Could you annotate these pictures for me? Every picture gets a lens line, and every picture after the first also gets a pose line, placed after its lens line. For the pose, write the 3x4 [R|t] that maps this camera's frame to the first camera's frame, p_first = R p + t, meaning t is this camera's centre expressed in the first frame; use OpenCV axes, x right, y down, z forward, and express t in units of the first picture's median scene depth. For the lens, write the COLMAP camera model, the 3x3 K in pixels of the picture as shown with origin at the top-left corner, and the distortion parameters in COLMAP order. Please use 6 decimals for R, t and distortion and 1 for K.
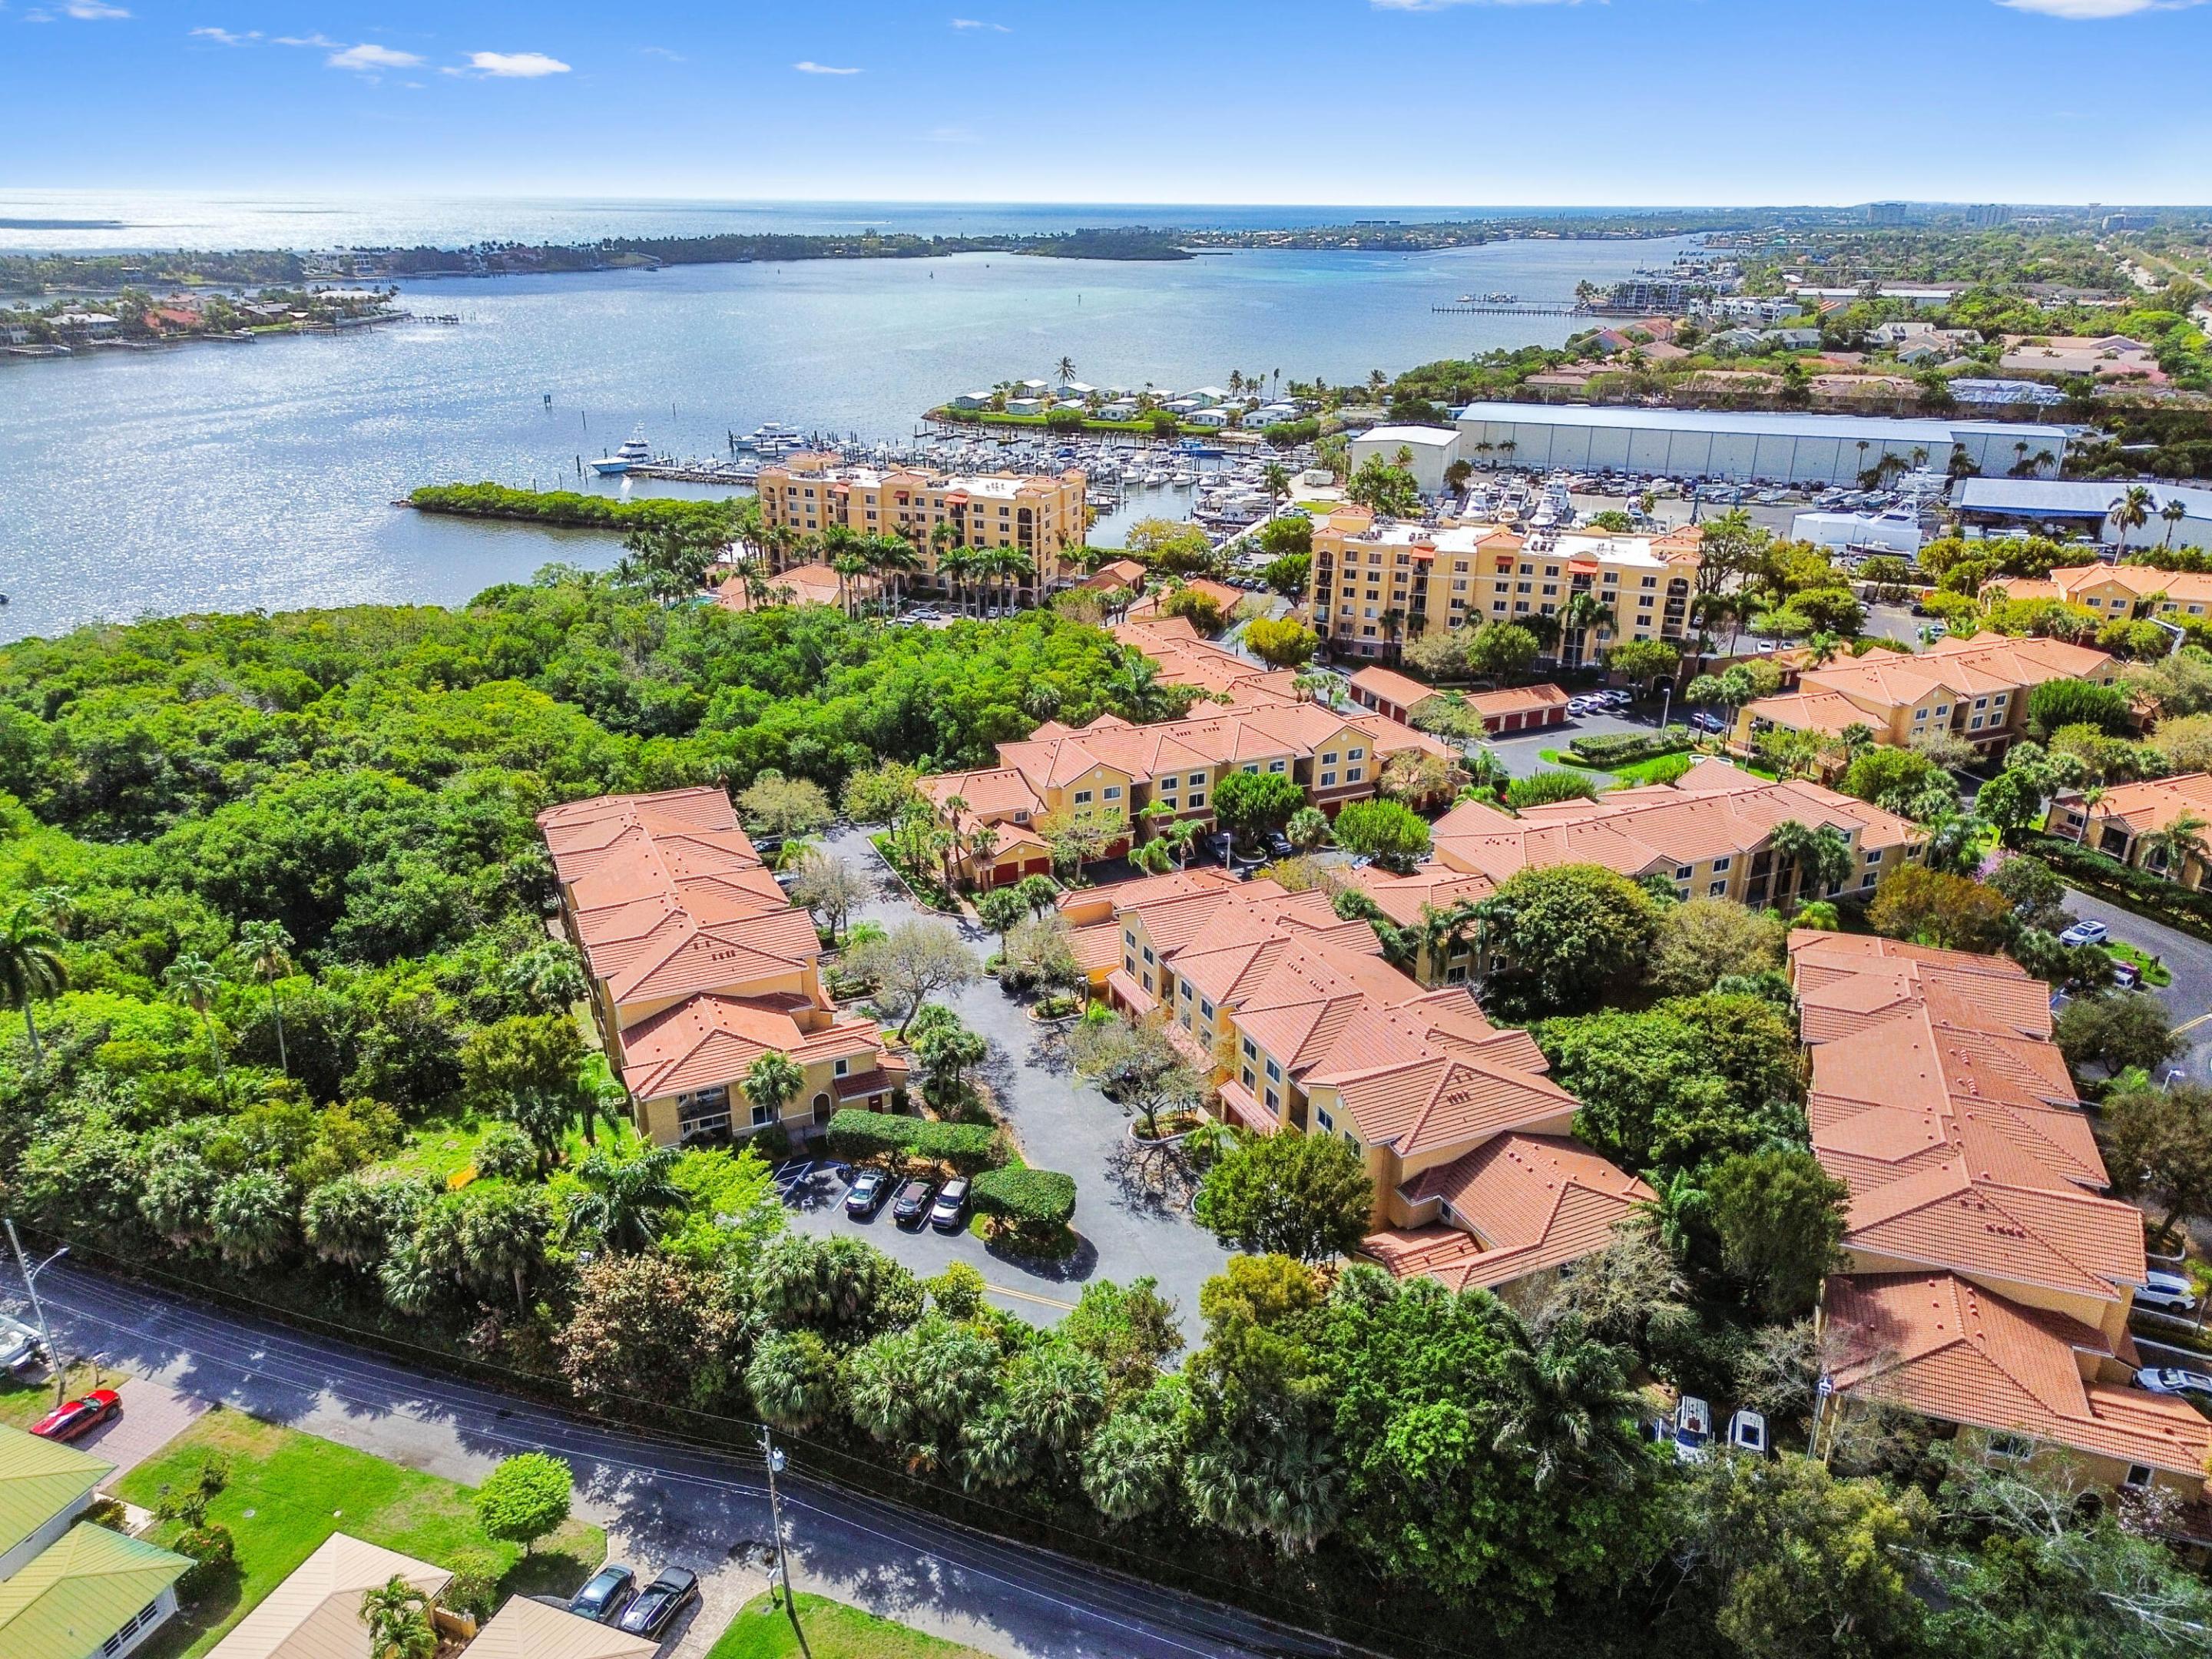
lens RADIAL K [[1559.6, 0, 1094.1], [0, 1559.6, 829.9], [0, 0, 1]] dist [0.068480, -0.063961]
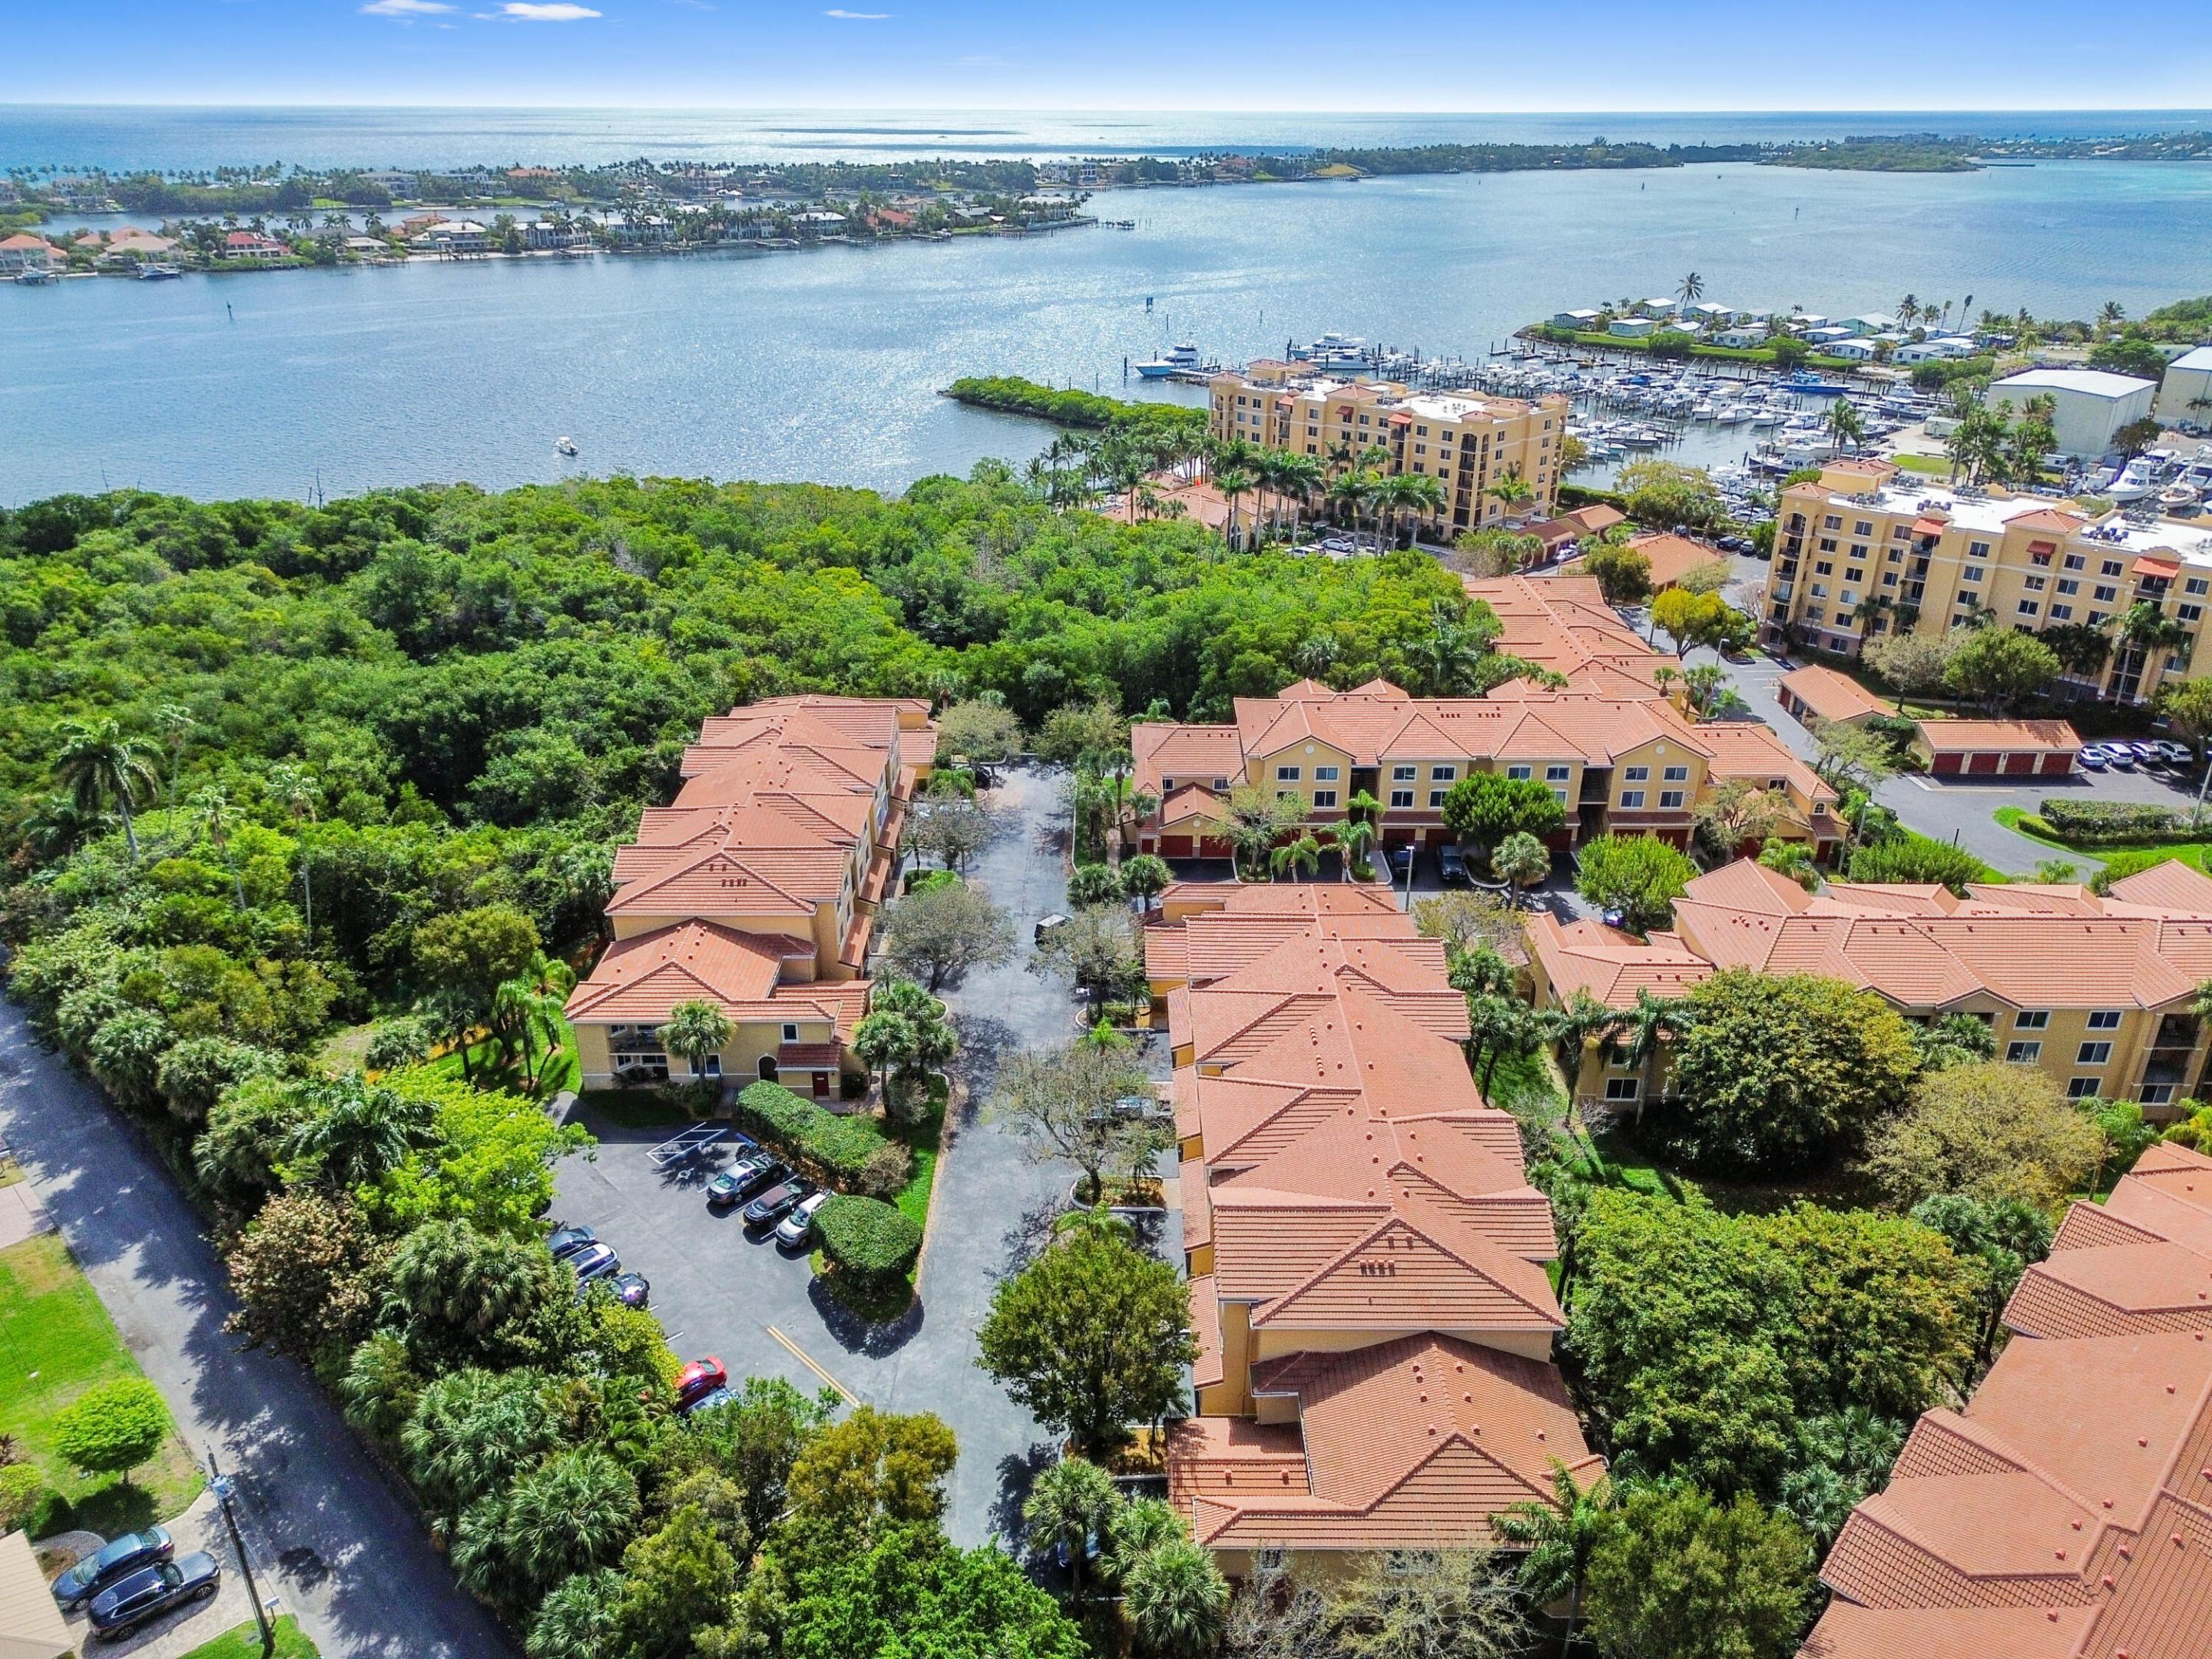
lens RADIAL K [[1559.6, 0, 1094.1], [0, 1559.6, 829.9], [0, 0, 1]] dist [0.068480, -0.063961]
pose [[0.909206, 0.170965, -0.379626, 0.168640], [-0.153047, 0.985204, 0.077140, -0.030141], [0.387197, -0.012035, 0.921918, 0.137411]]
